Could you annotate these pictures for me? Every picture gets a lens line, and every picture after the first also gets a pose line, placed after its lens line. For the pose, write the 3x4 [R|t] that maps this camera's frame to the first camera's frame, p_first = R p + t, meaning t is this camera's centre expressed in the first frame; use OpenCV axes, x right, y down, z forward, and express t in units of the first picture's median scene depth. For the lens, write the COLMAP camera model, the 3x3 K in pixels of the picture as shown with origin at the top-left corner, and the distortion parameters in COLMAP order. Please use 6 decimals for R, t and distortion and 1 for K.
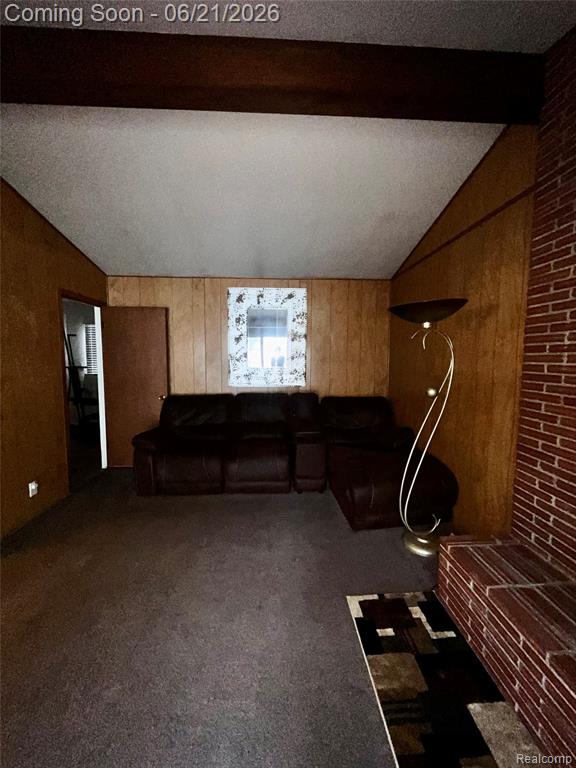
lens RADIAL K [[308.3, 0, 288.0], [0, 308.3, 384.0], [0, 0, 1]] dist [0.000038, -0.000006]
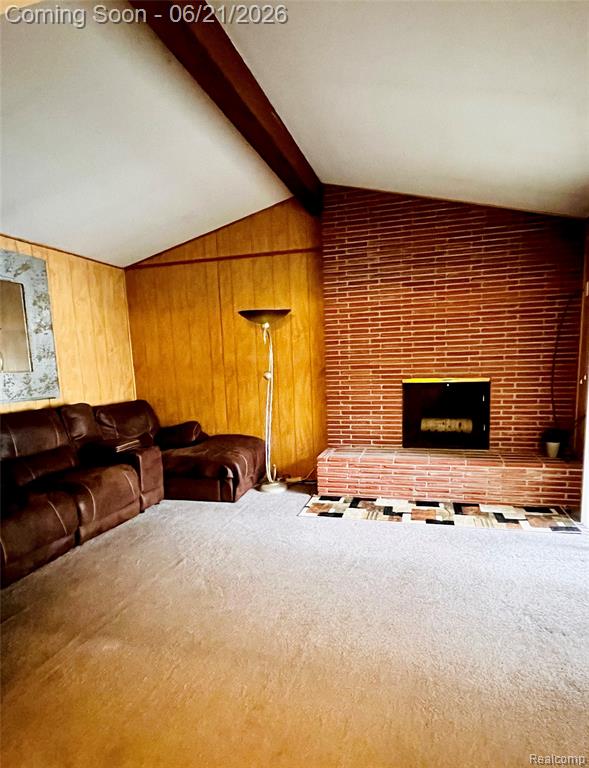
lens RADIAL K [[439.2, 0, 295.6], [0, 439.2, 412.5], [0, 0, 1]] dist [-0.000525, -0.000287]
pose [[0.321506, -0.126457, 0.938426, -1.517639], [0.117751, 0.988689, 0.092888, 0.026490], [-0.939558, 0.080637, 0.332760, 0.288208]]
